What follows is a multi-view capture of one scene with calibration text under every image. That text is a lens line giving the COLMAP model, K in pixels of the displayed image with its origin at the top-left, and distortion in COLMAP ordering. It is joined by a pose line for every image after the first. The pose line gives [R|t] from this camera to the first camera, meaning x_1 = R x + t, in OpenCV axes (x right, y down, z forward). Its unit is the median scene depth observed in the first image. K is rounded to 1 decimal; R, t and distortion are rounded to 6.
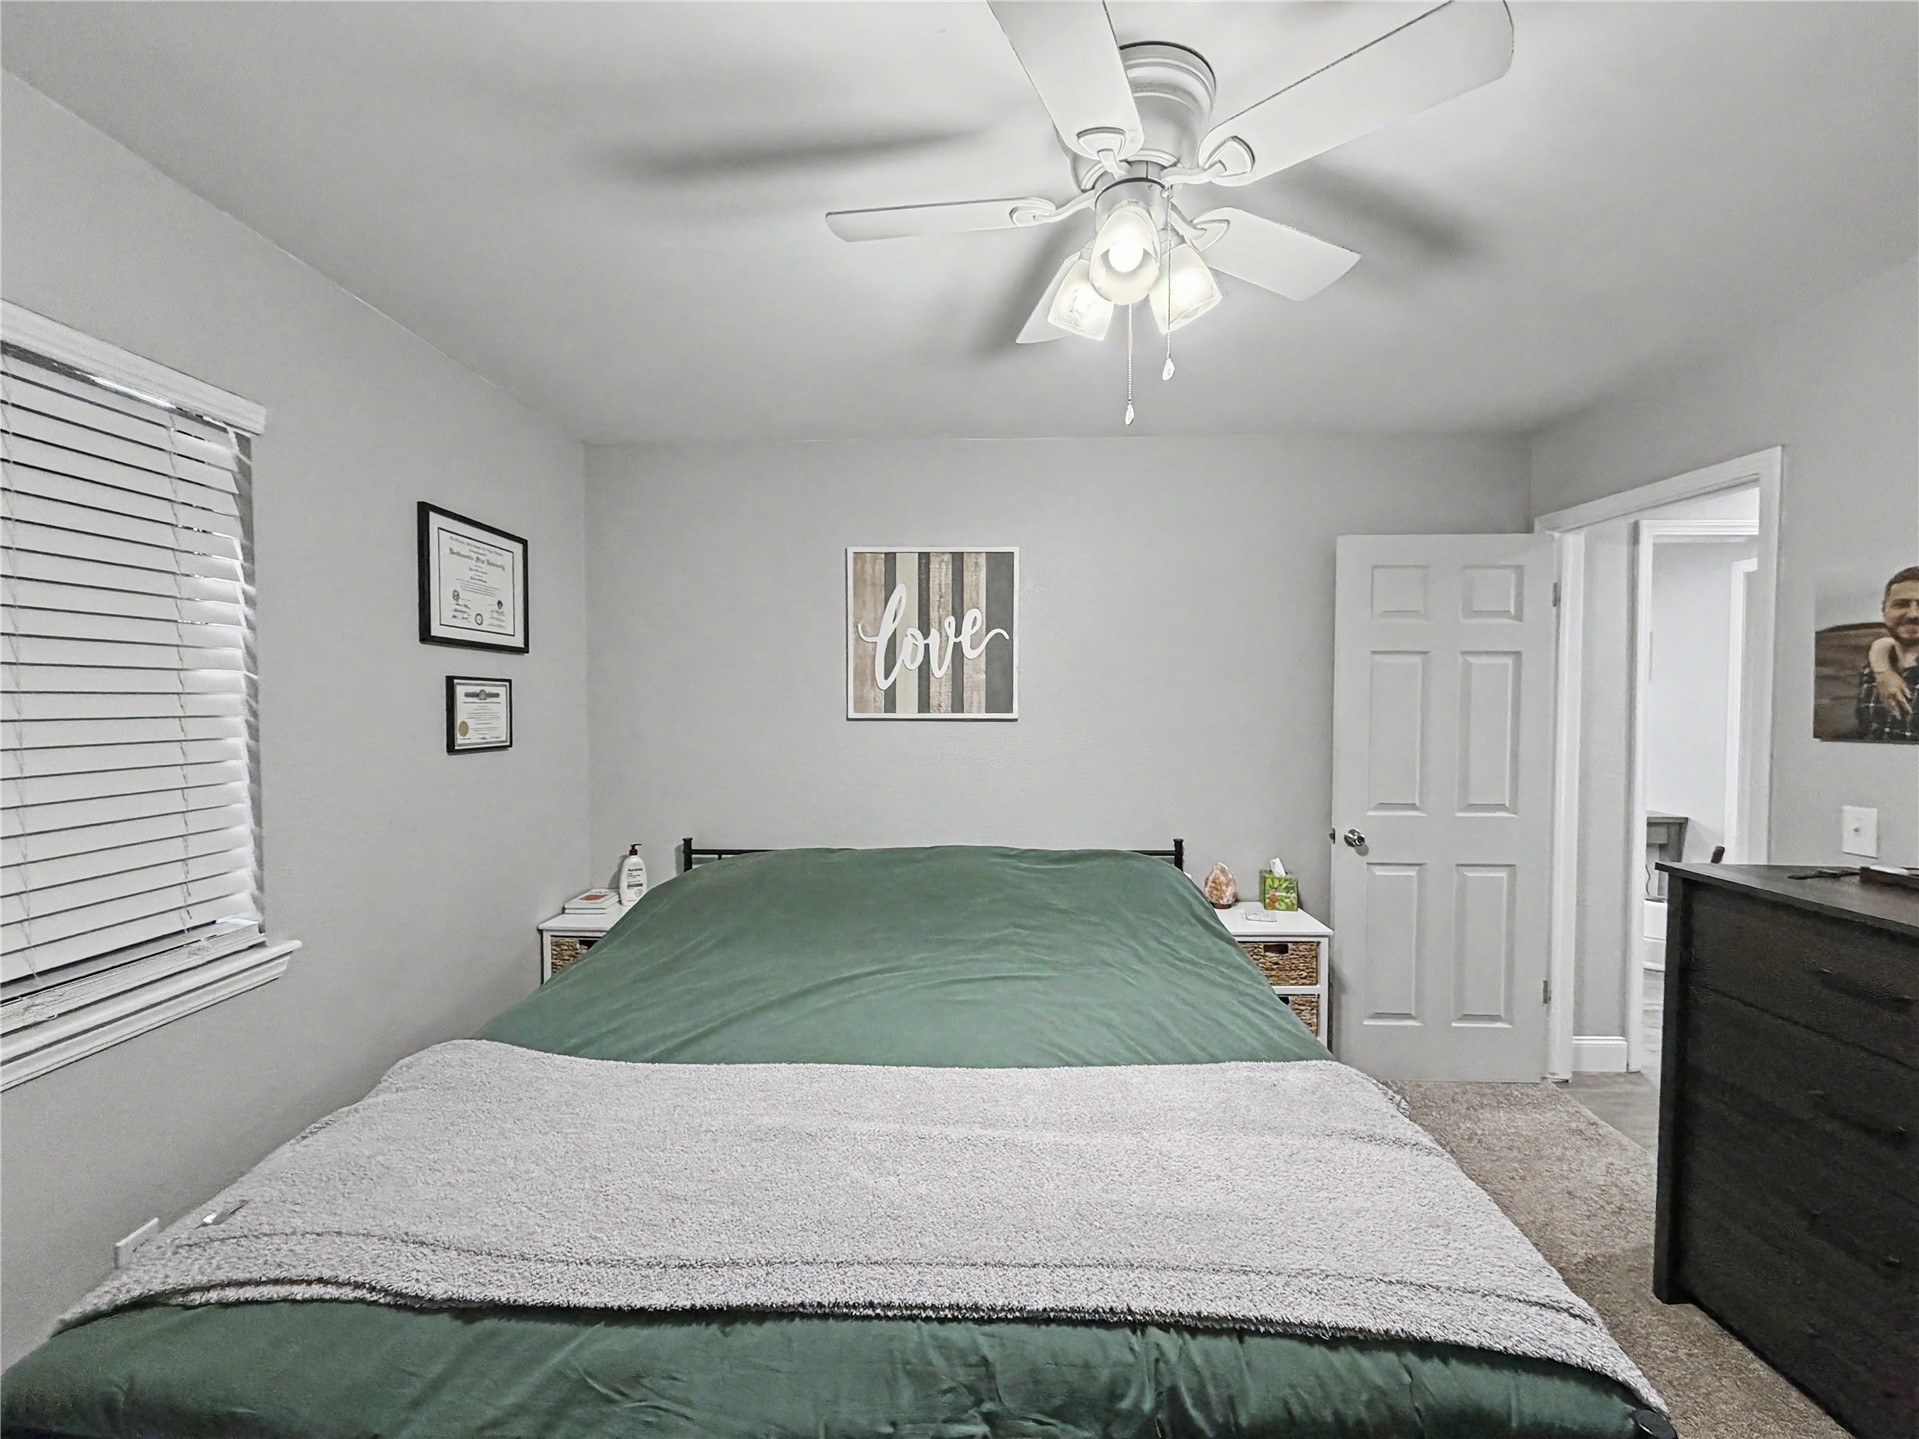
lens RADIAL K [[765.9, 0, 957.7], [0, 765.9, 718.9], [0, 0, 1]] dist [0.001064, 0.000460]
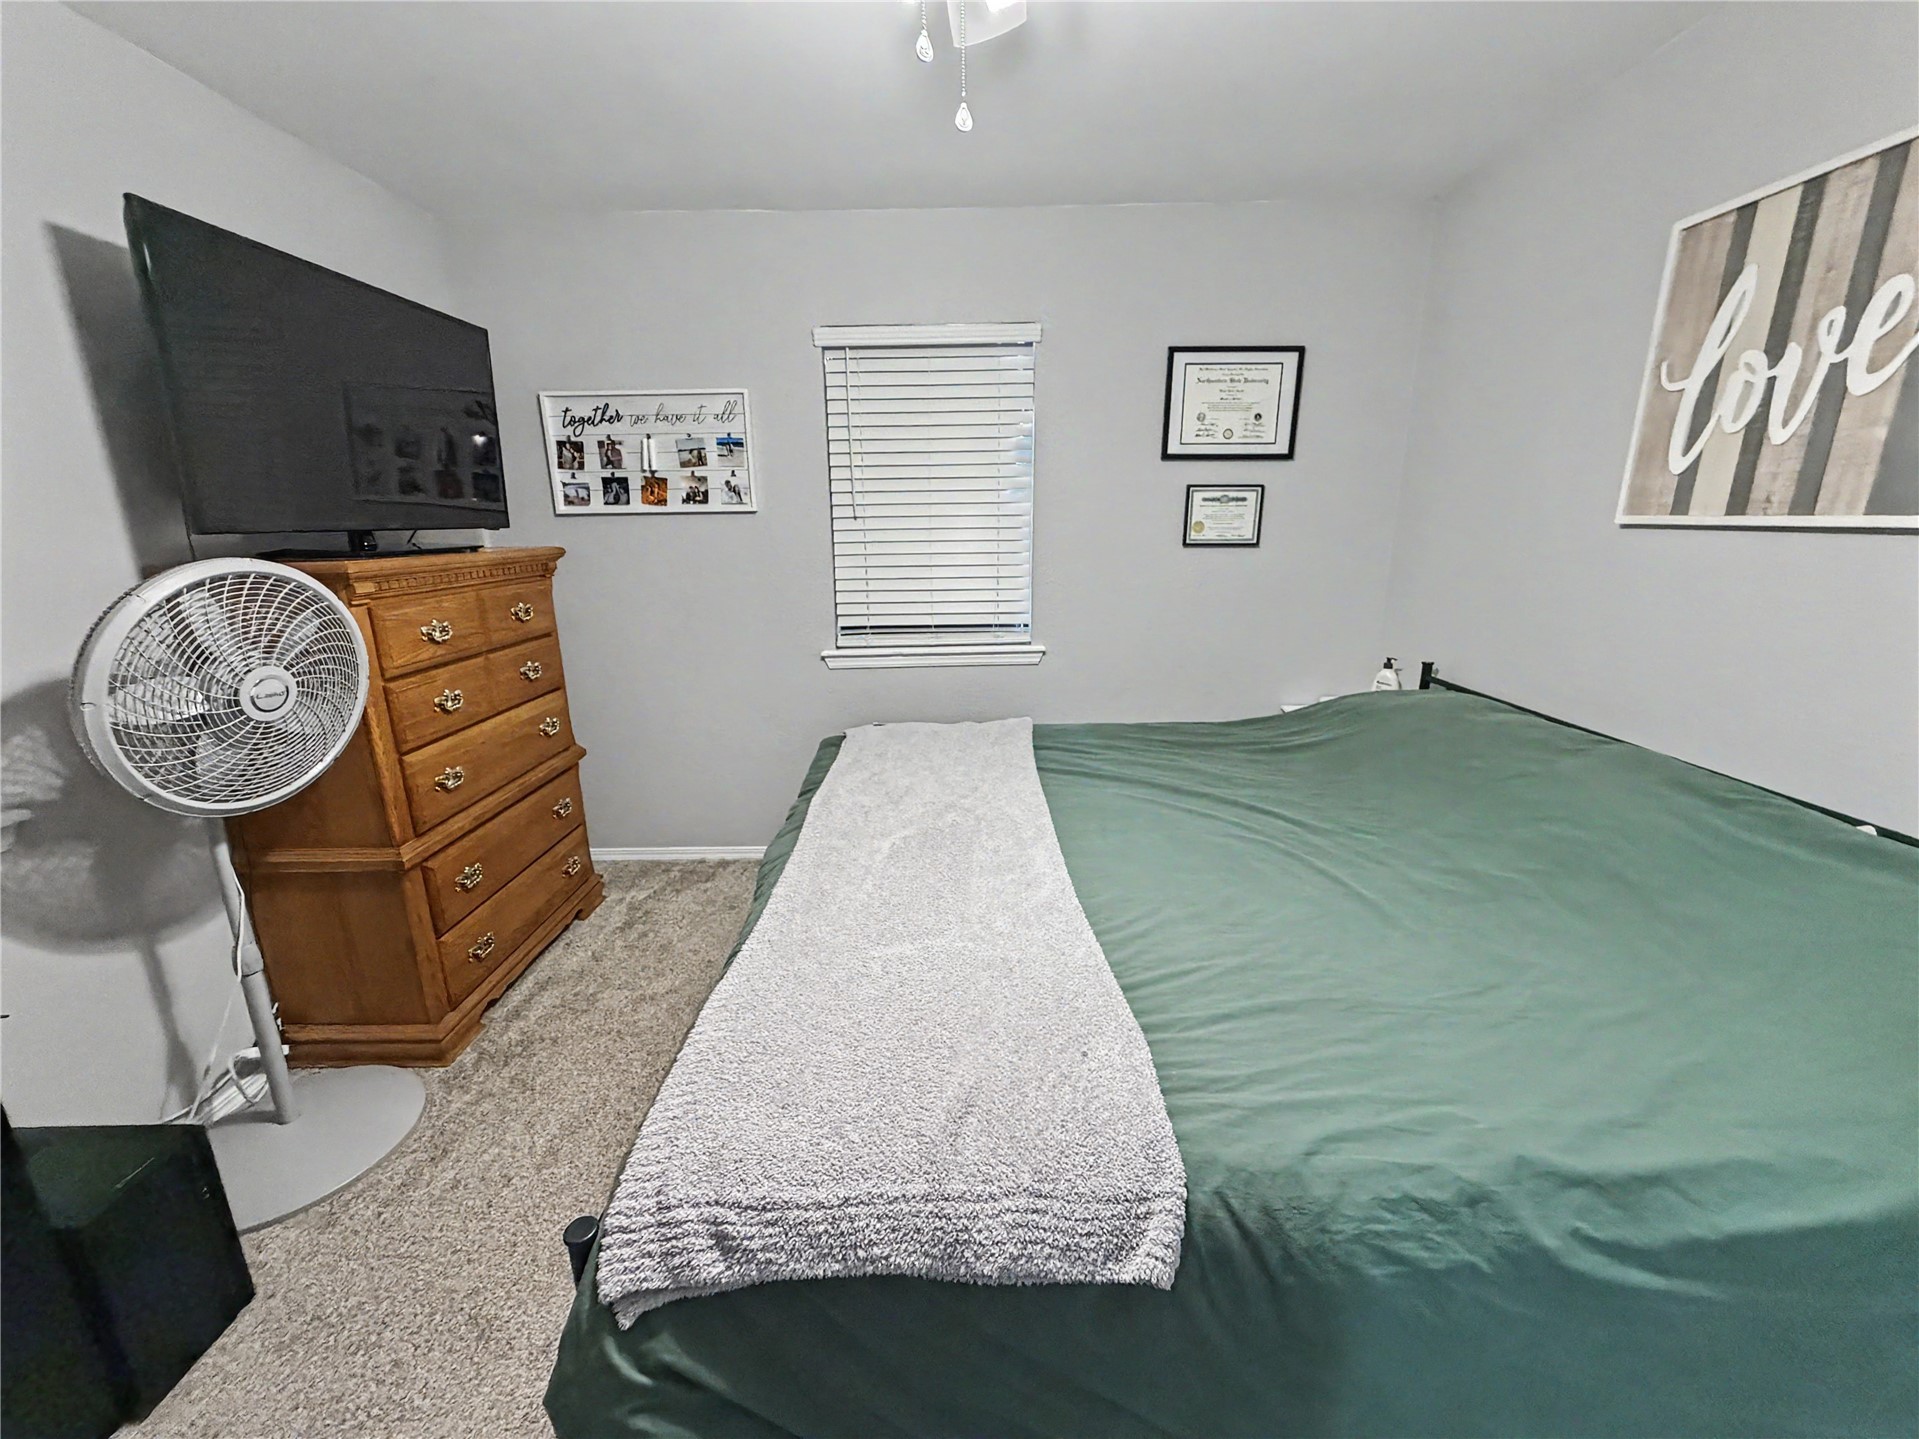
lens RADIAL K [[765.9, 0, 962.8], [0, 765.9, 717.6], [0, 0, 1]] dist [0.001064, 0.000460]
pose [[0.026084, 0.253604, -0.966956, 0.581804], [-0.015102, 0.967275, 0.253280, 0.002071], [0.999546, 0.007997, 0.029060, 0.501939]]
